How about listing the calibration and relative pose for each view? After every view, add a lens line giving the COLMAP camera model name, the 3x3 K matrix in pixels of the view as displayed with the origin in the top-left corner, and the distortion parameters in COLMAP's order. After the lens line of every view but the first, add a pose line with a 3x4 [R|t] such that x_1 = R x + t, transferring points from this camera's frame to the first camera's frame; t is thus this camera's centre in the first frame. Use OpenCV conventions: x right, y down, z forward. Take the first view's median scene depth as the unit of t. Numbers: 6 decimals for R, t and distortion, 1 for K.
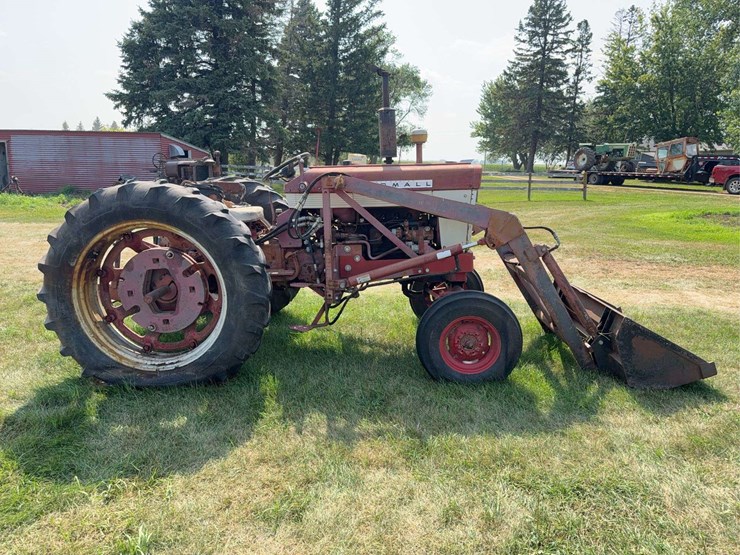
lens RADIAL K [[535.4, 0, 370.8], [0, 535.4, 270.6], [0, 0, 1]] dist [0.027604, -0.034617]
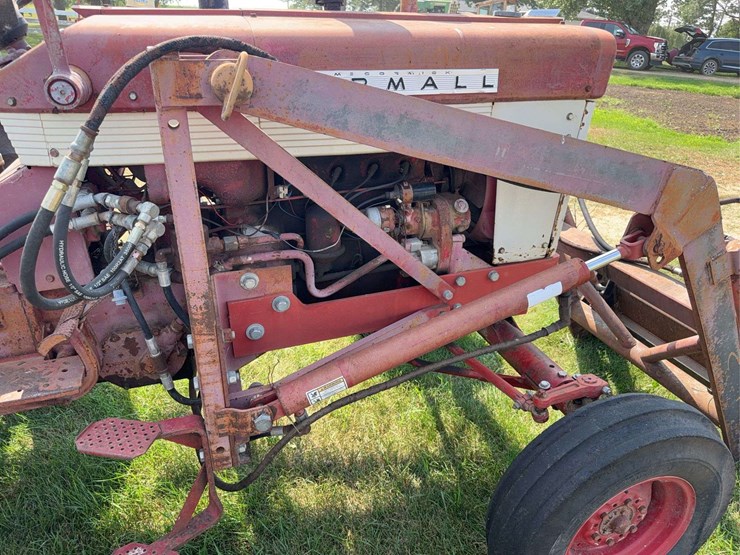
lens RADIAL K [[505.1, 0, 370.0], [0, 505.1, 277.5], [0, 0, 1]] dist [0.007961, -0.025755]
pose [[0.937742, -0.121389, 0.325431, -0.054887], [0.032444, 0.963457, 0.265891, -0.089826], [-0.345815, -0.238779, 0.907412, 0.489545]]
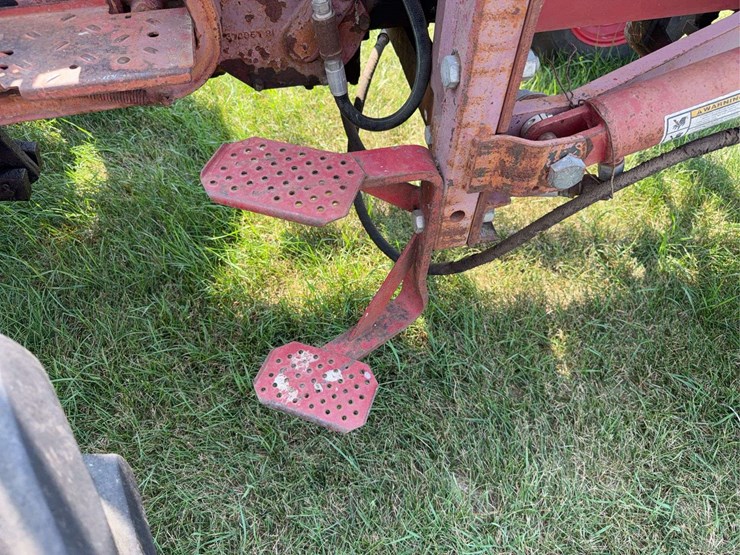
lens RADIAL K [[533.1, 0, 370.0], [0, 533.1, 277.5], [0, 0, 1]] dist [0.025301, -0.059738]
pose [[0.975824, -0.159854, 0.149047, -0.092335], [0.018229, 0.739102, 0.673347, -0.035190], [-0.217799, -0.654351, 0.724147, 0.596737]]
